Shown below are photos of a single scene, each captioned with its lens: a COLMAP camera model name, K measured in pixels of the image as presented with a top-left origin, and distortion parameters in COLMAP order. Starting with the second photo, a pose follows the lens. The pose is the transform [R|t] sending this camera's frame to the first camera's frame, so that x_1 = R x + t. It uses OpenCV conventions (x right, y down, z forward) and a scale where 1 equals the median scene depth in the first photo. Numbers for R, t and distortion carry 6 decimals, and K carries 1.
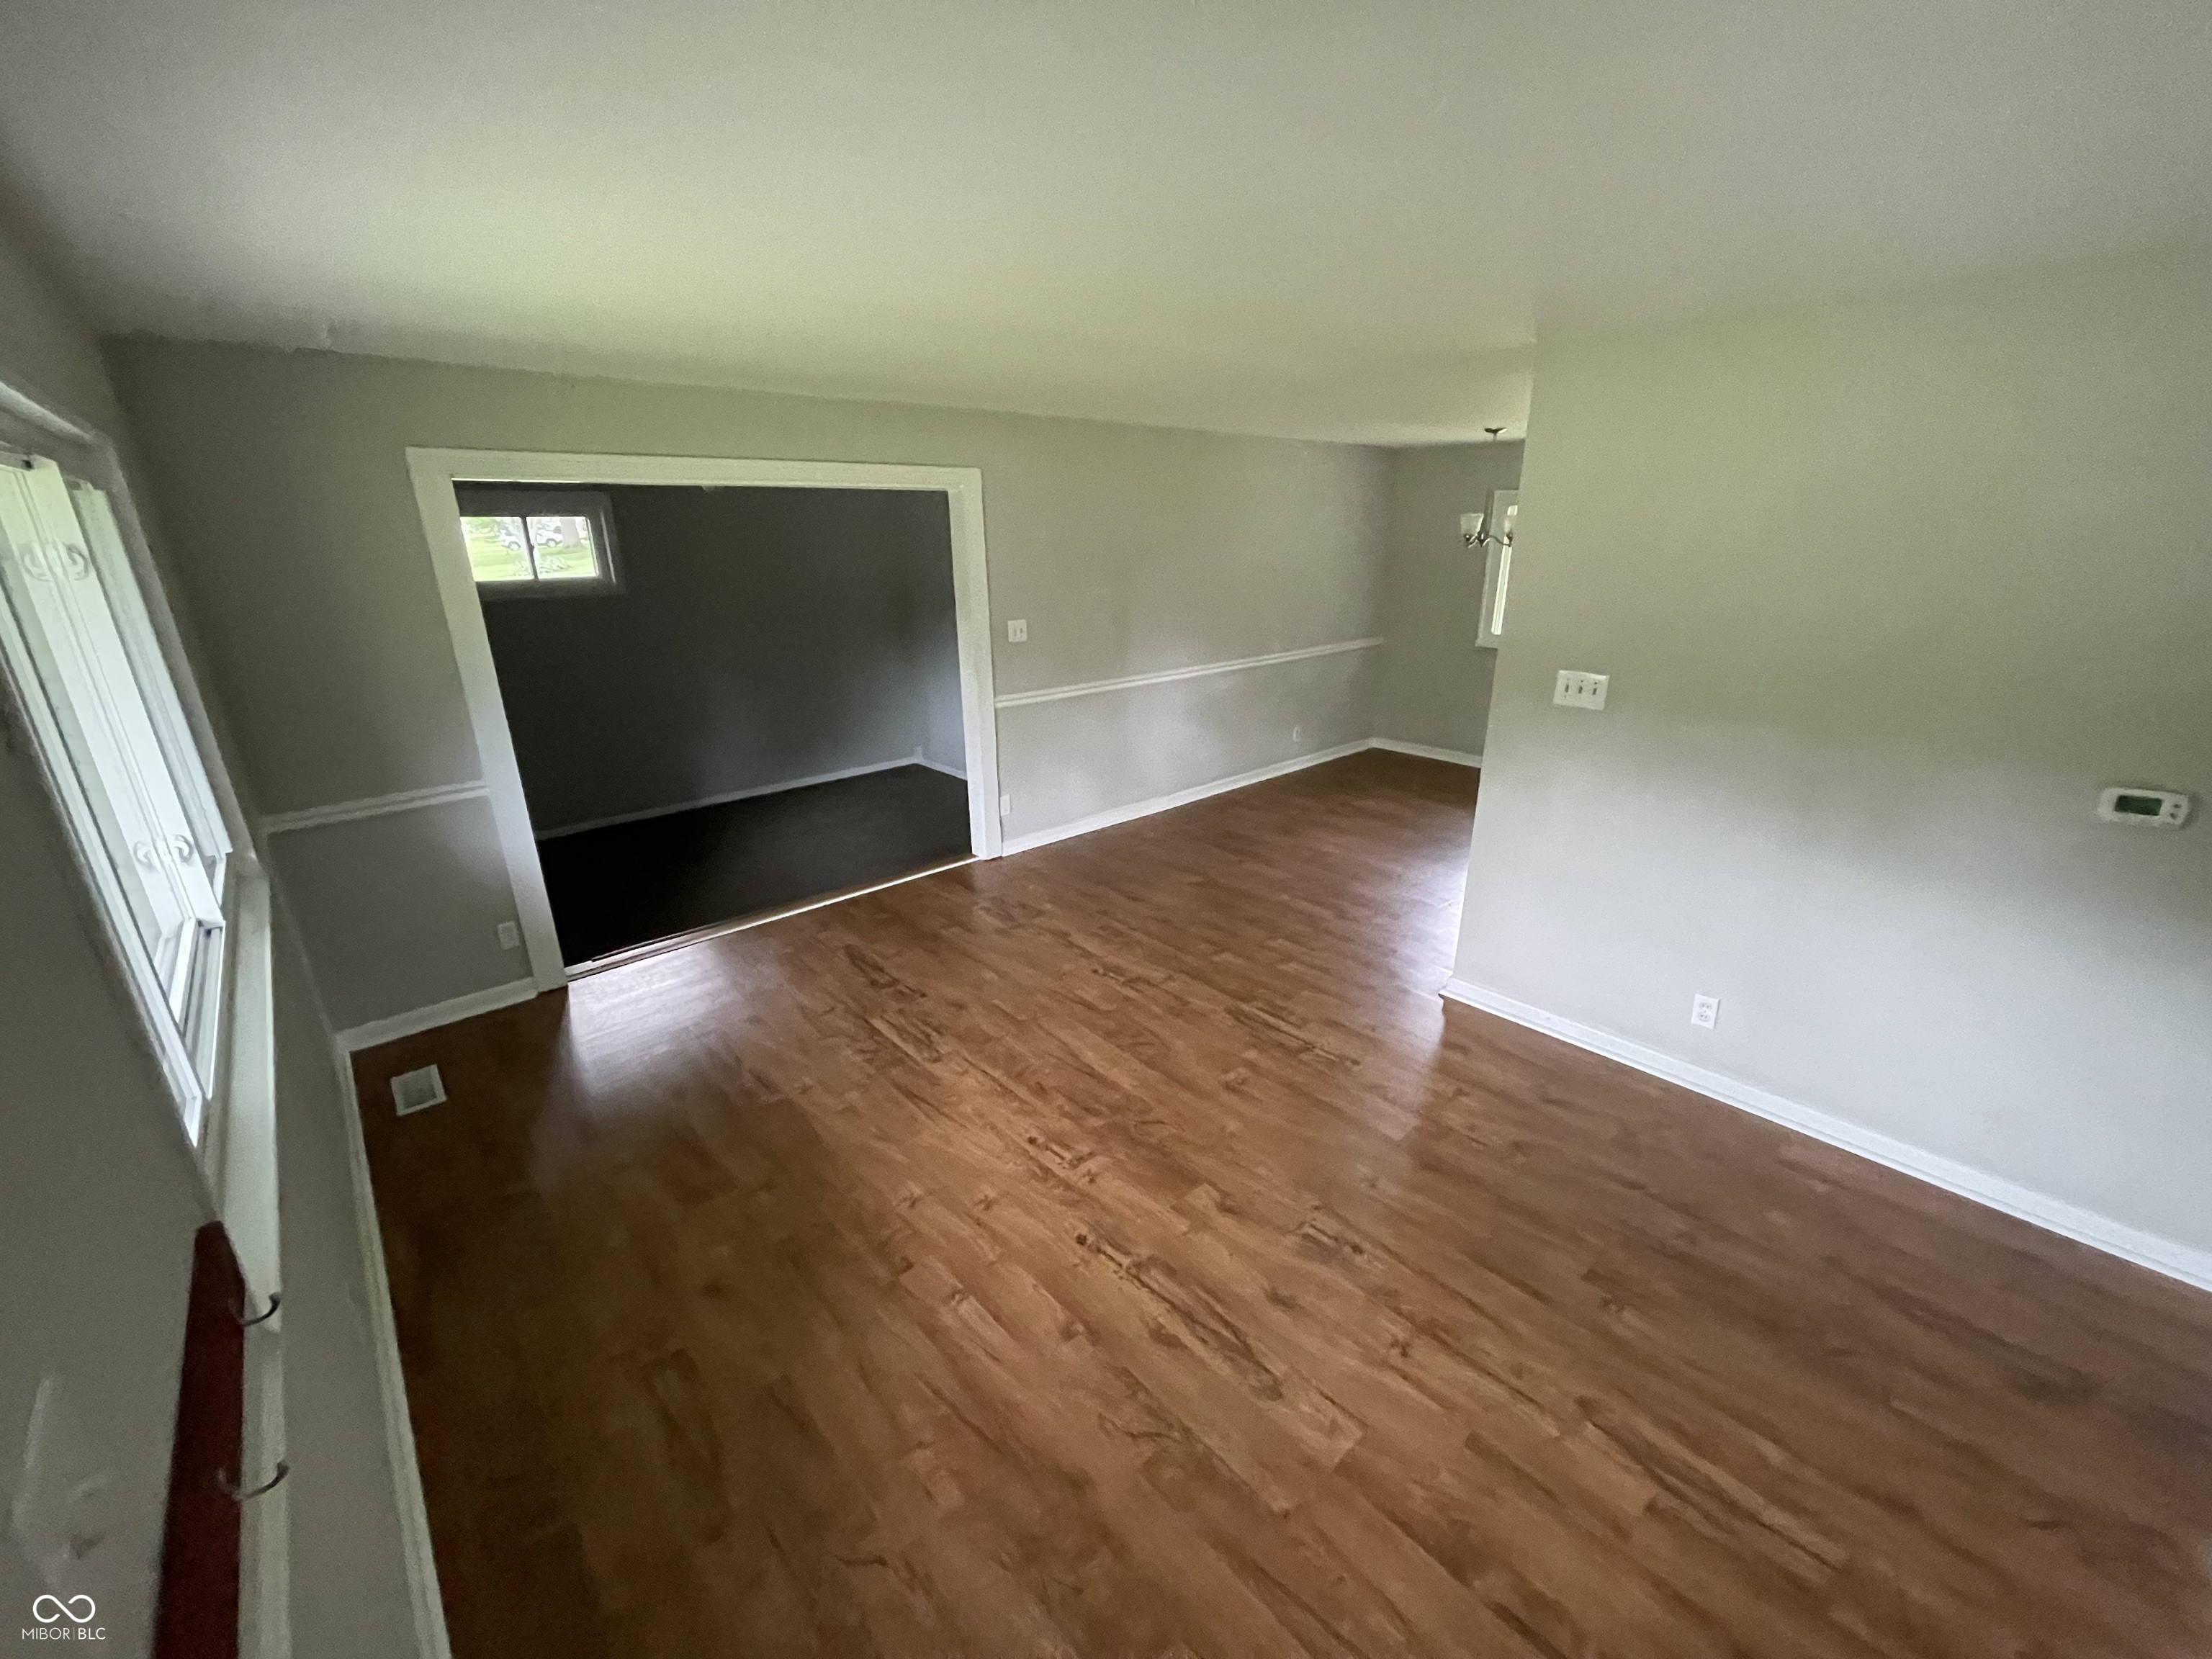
lens RADIAL K [[895.2, 0, 1097.8], [0, 895.2, 831.9], [0, 0, 1]] dist [-0.003661, 0.000061]
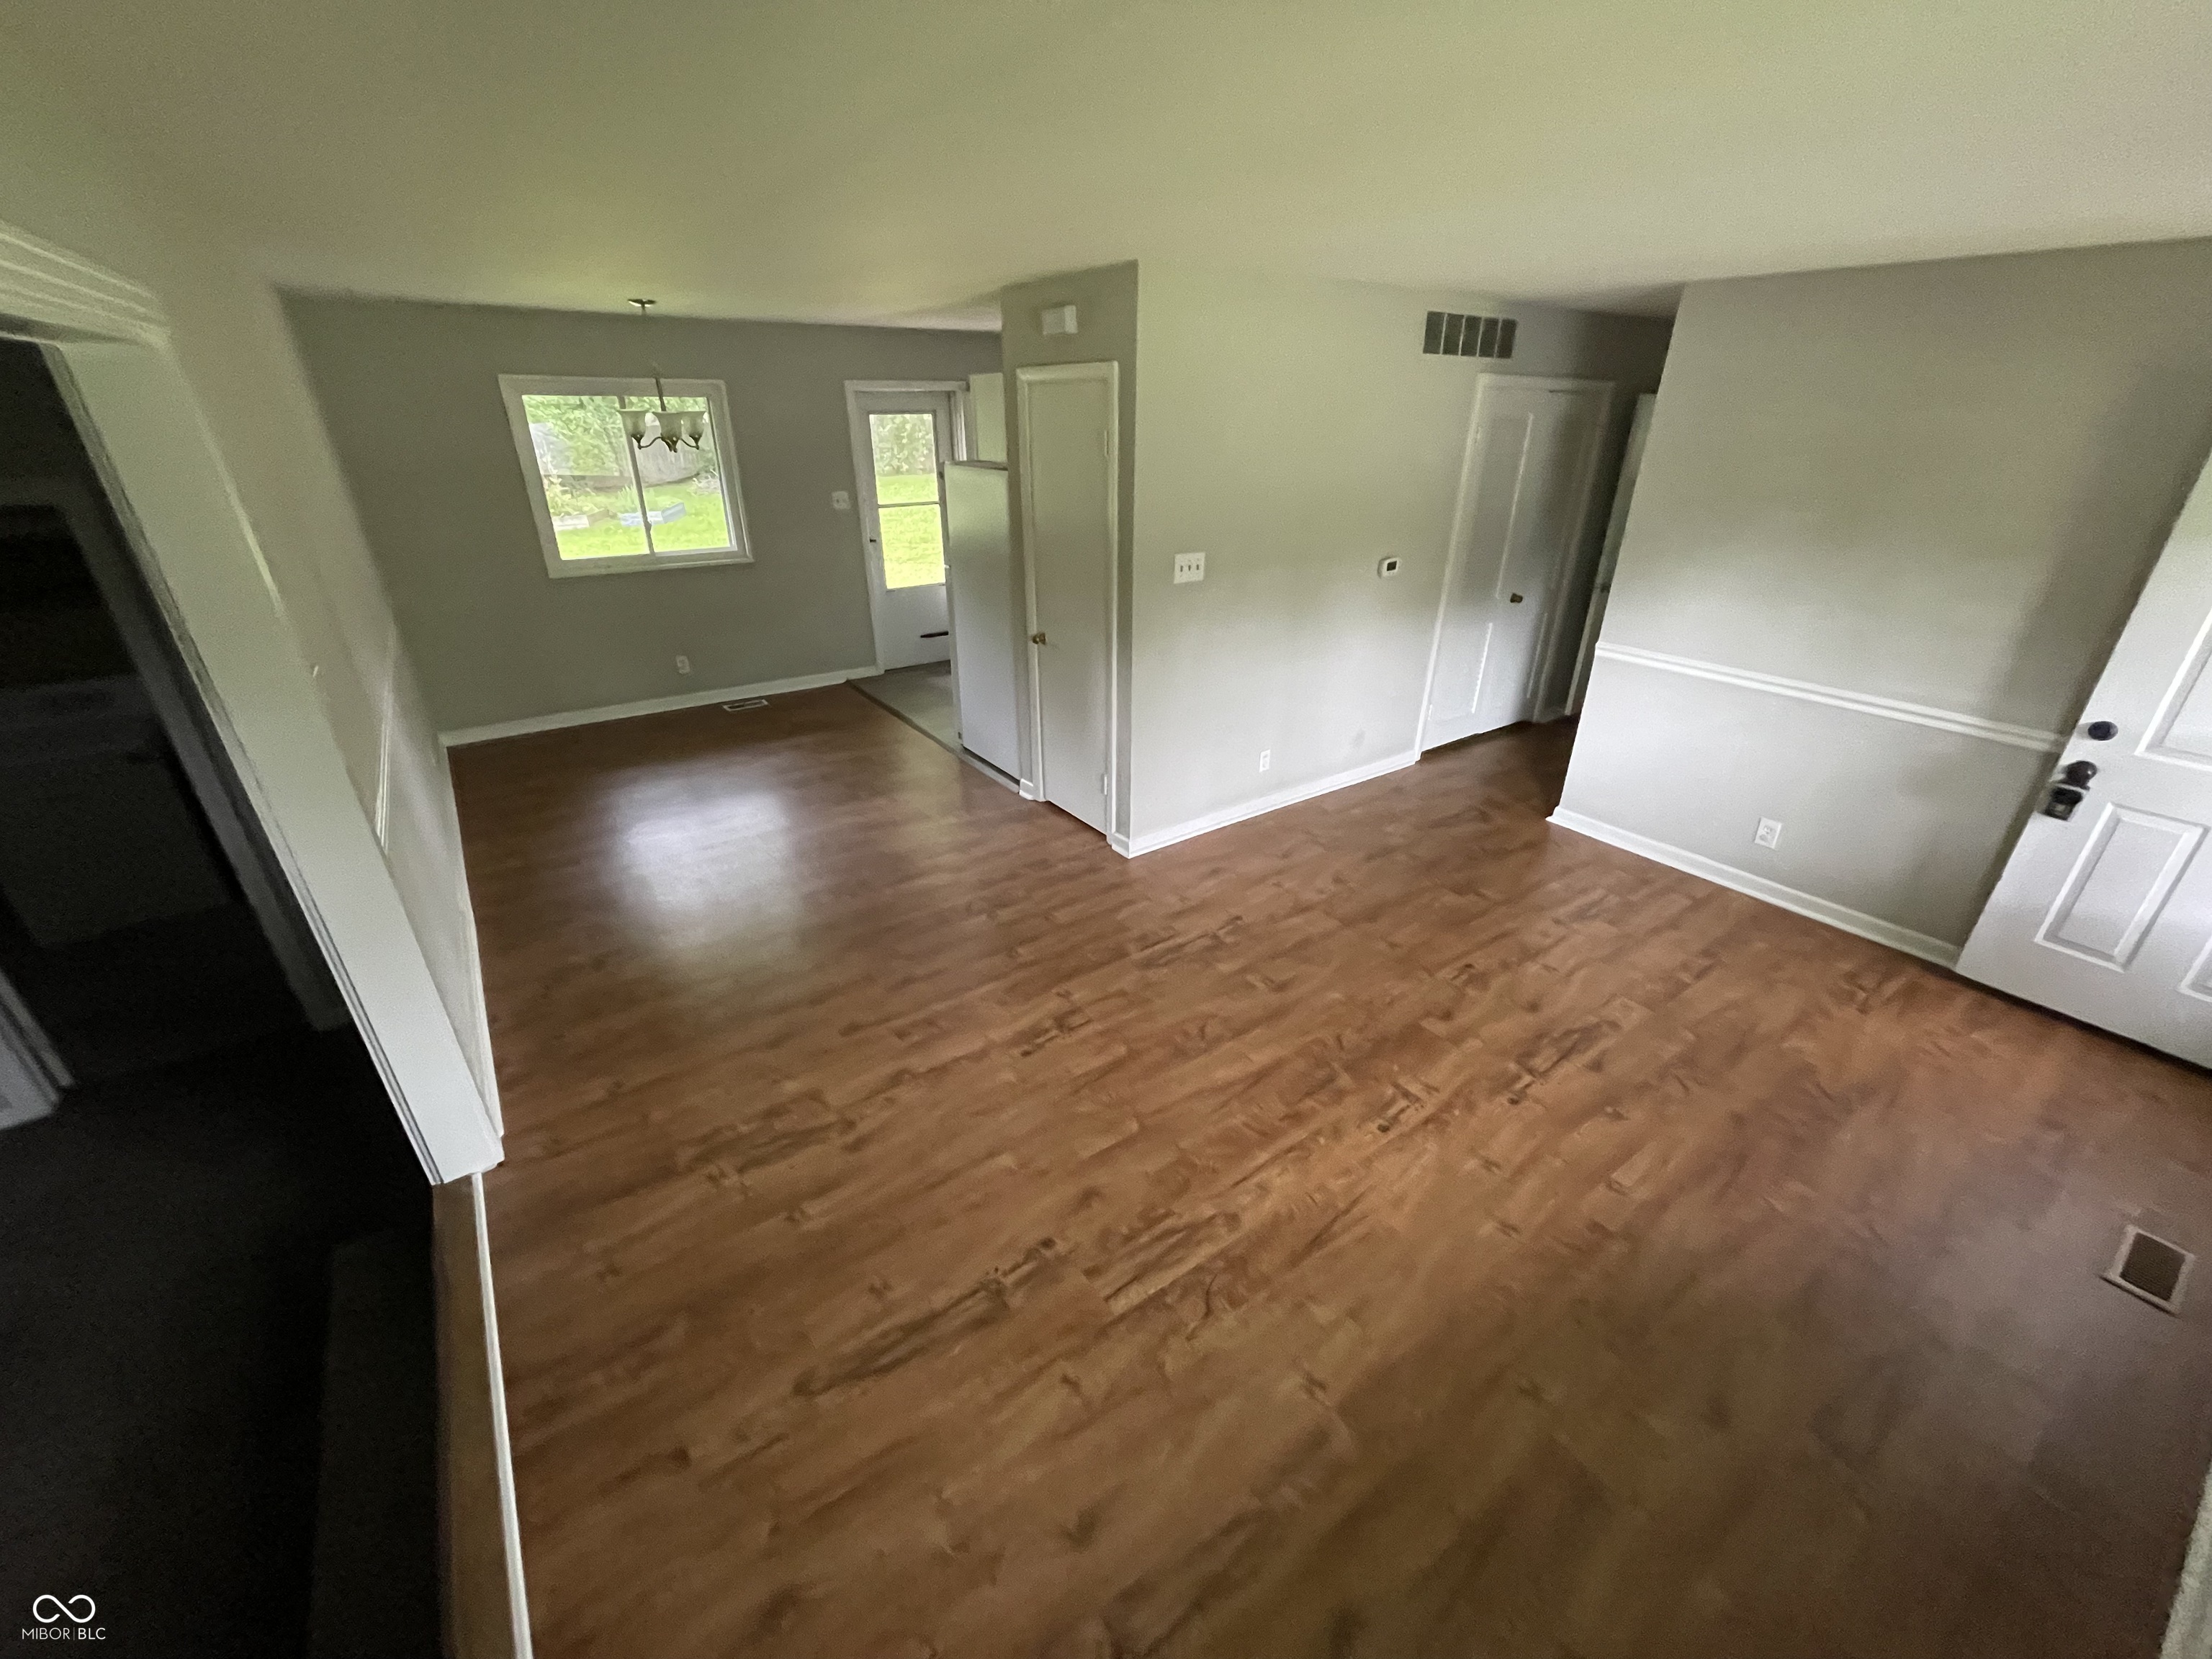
lens RADIAL K [[895.2, 0, 1100.9], [0, 895.2, 833.6], [0, 0, 1]] dist [-0.003661, 0.000061]
pose [[0.113058, -0.430077, 0.895685, -0.785921], [0.313461, 0.870867, 0.378594, -0.361510], [-0.942847, 0.237959, 0.233271, 0.949478]]
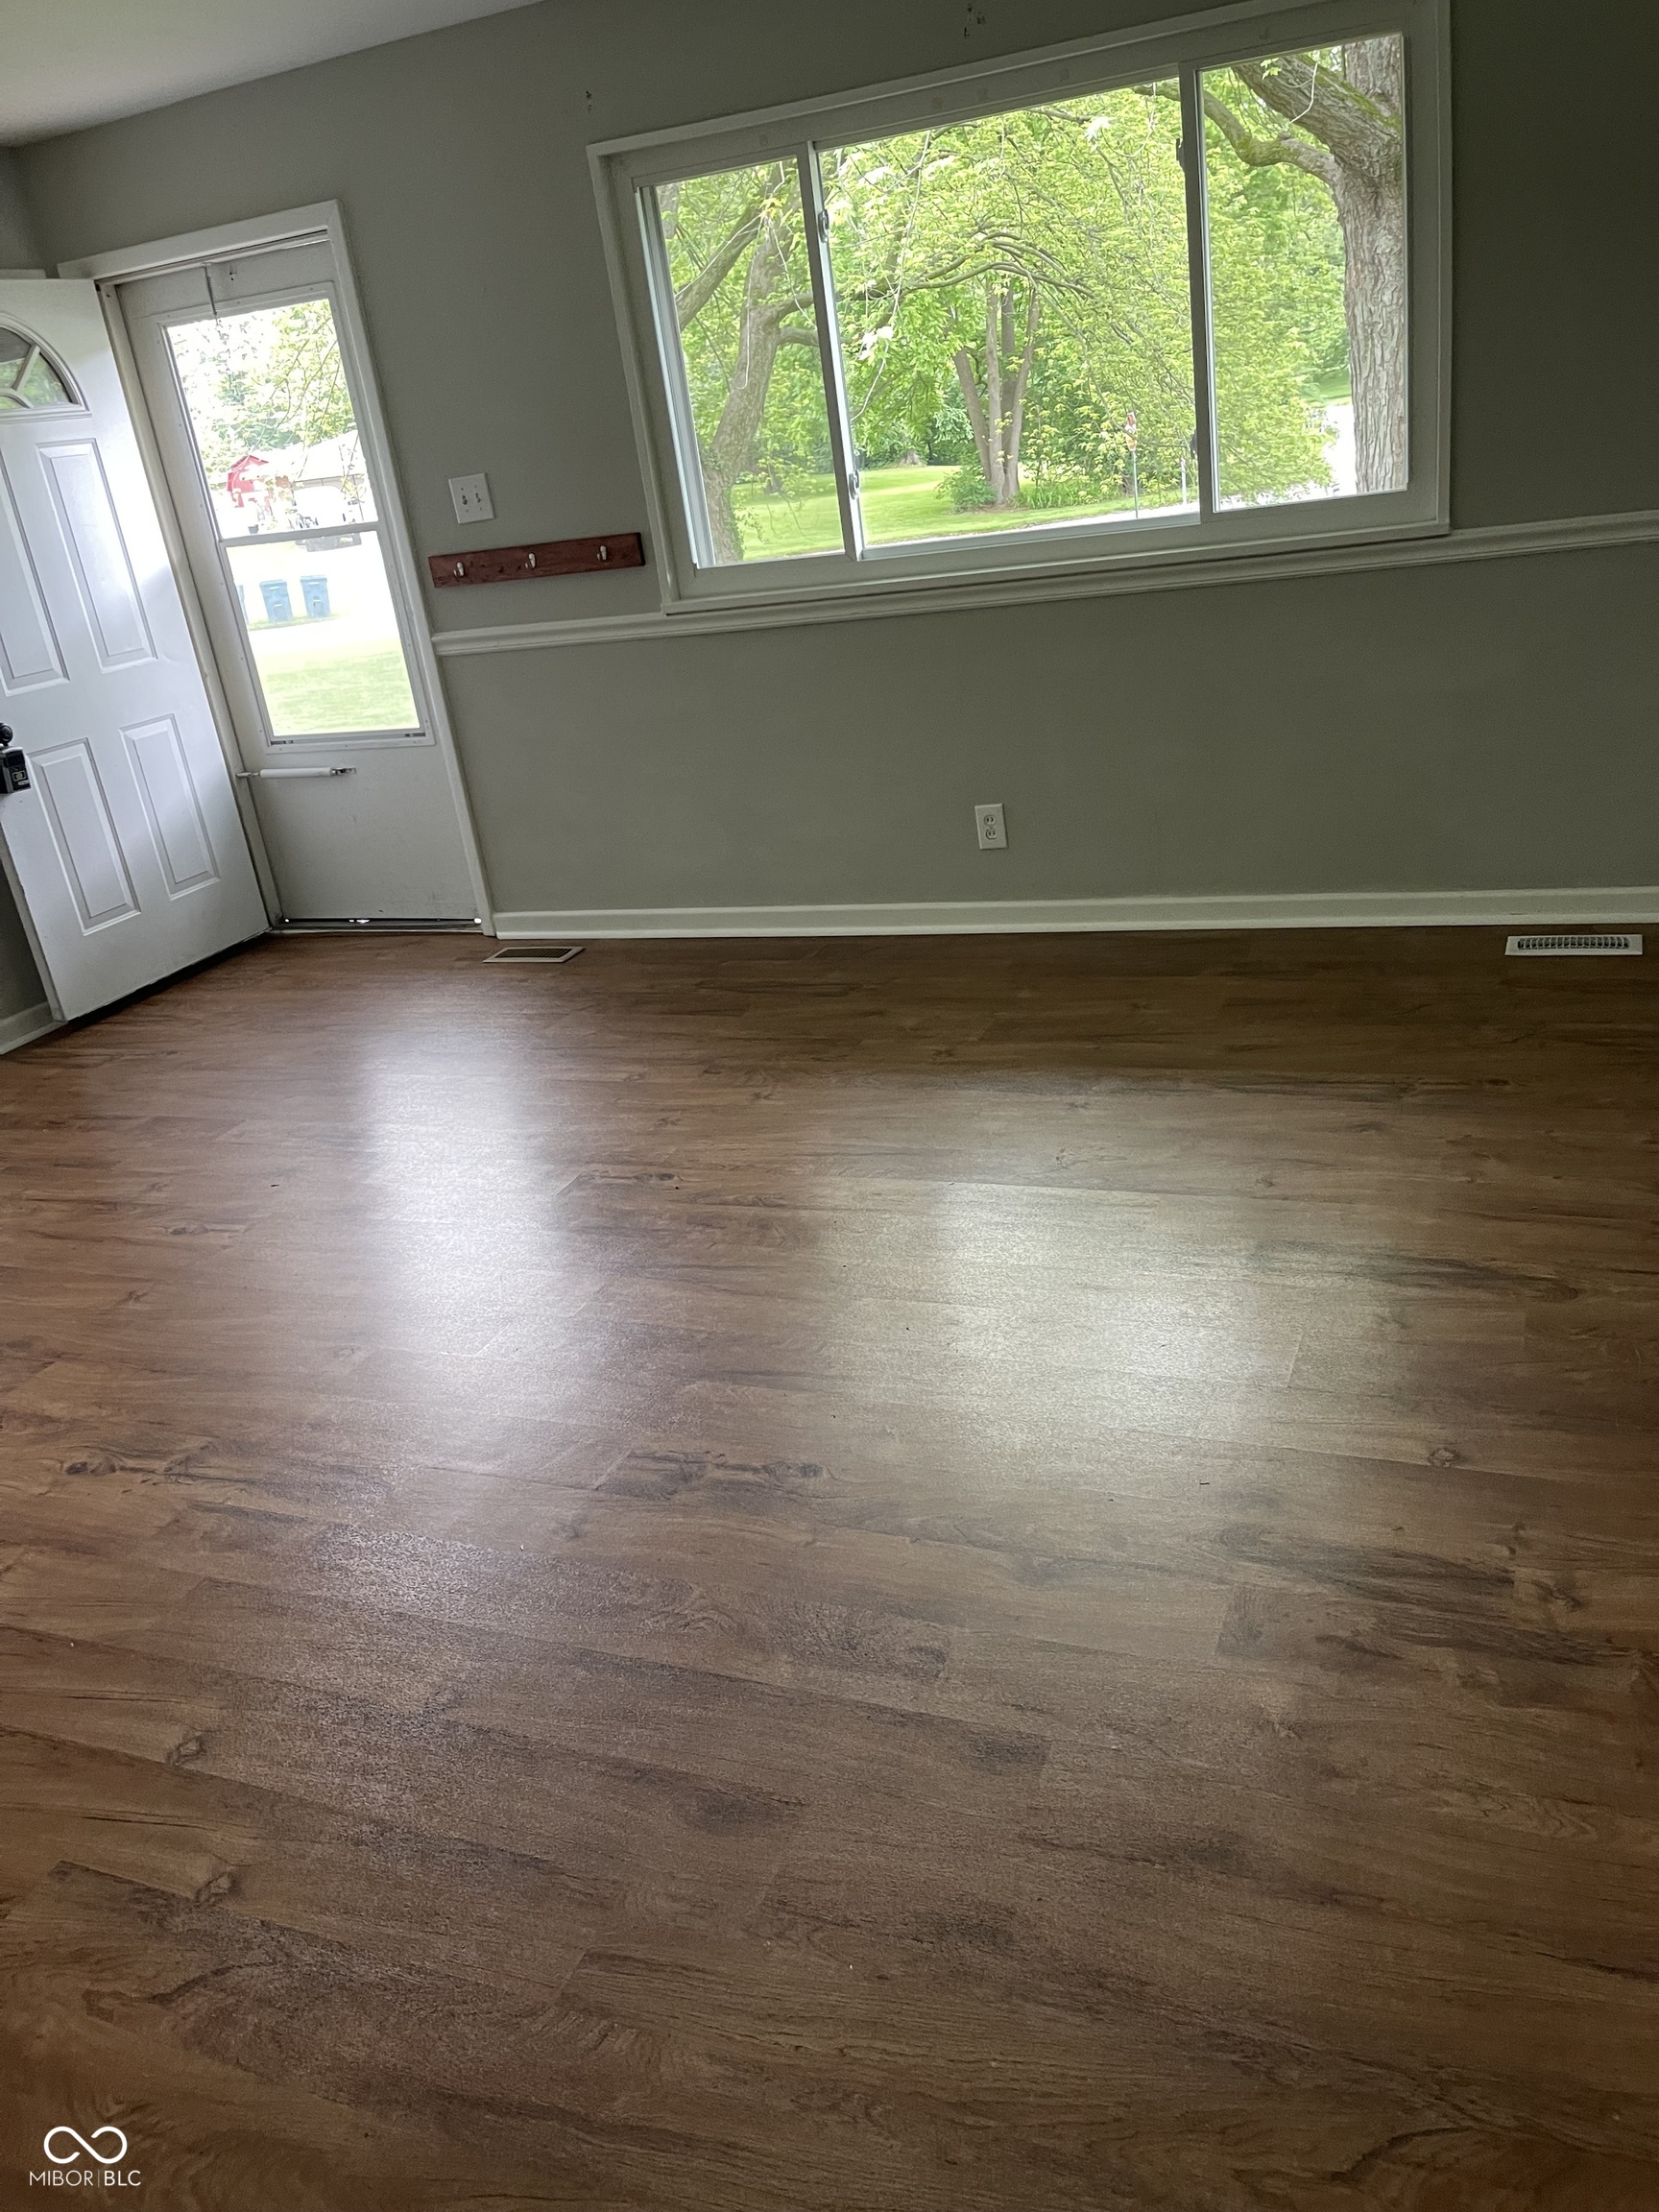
lens RADIAL K [[1645.5, 0, 838.3], [0, 1645.5, 1120.9], [0, 0, 1]] dist [0.007449, -0.005861]
pose [[-0.889519, 0.283913, -0.357980, 0.219840], [-0.012477, 0.768113, 0.640193, -0.425893], [0.456728, 0.573930, -0.679708, 1.768397]]
